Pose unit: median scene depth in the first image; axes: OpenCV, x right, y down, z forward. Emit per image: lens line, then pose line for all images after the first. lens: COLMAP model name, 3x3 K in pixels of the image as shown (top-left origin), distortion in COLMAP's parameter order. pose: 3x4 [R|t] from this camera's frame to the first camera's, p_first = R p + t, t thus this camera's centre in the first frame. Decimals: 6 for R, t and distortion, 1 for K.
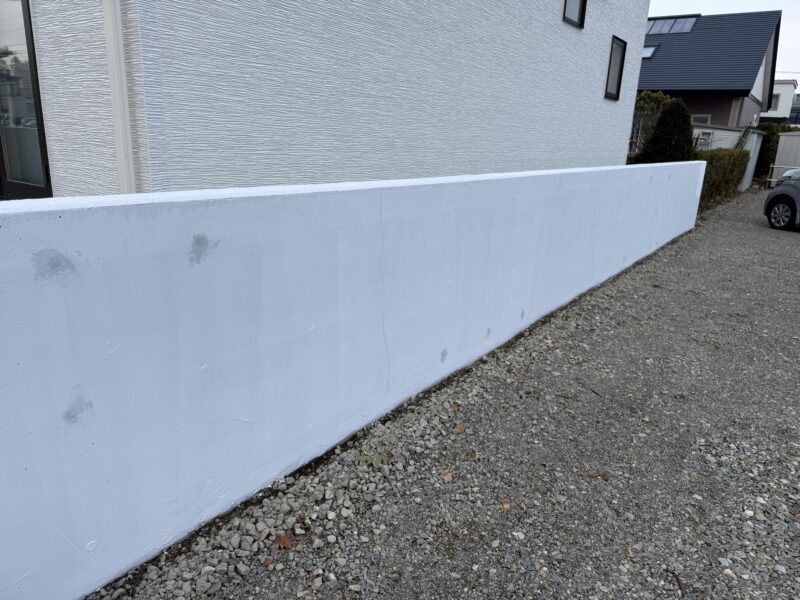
lens RADIAL K [[560.3, 0, 400.0], [0, 560.3, 300.0], [0, 0, 1]] dist [0.045405, -0.051558]
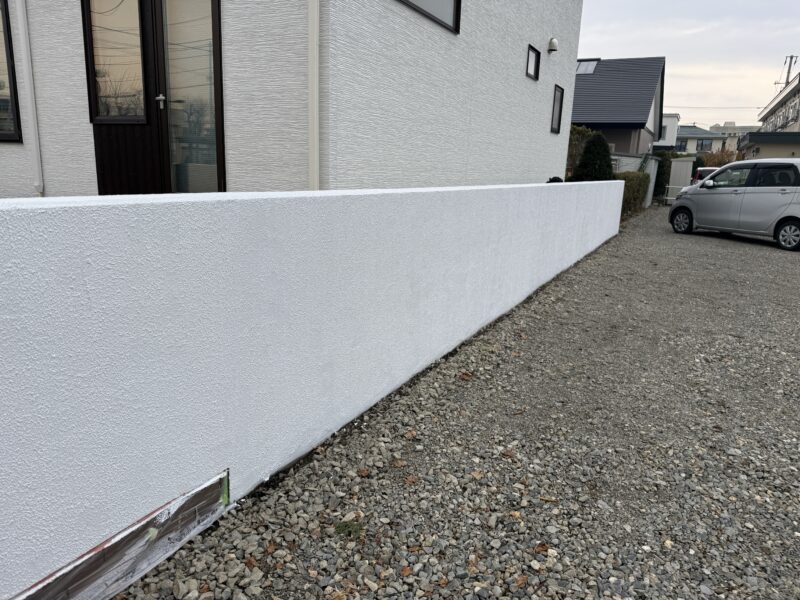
lens RADIAL K [[569.8, 0, 401.9], [0, 569.8, 292.4], [0, 0, 1]] dist [0.088682, -0.115193]
pose [[0.987964, -0.036527, 0.150306, -0.232745], [0.045877, 0.997191, -0.059213, 0.087248], [-0.147721, 0.065396, 0.986865, -0.278447]]
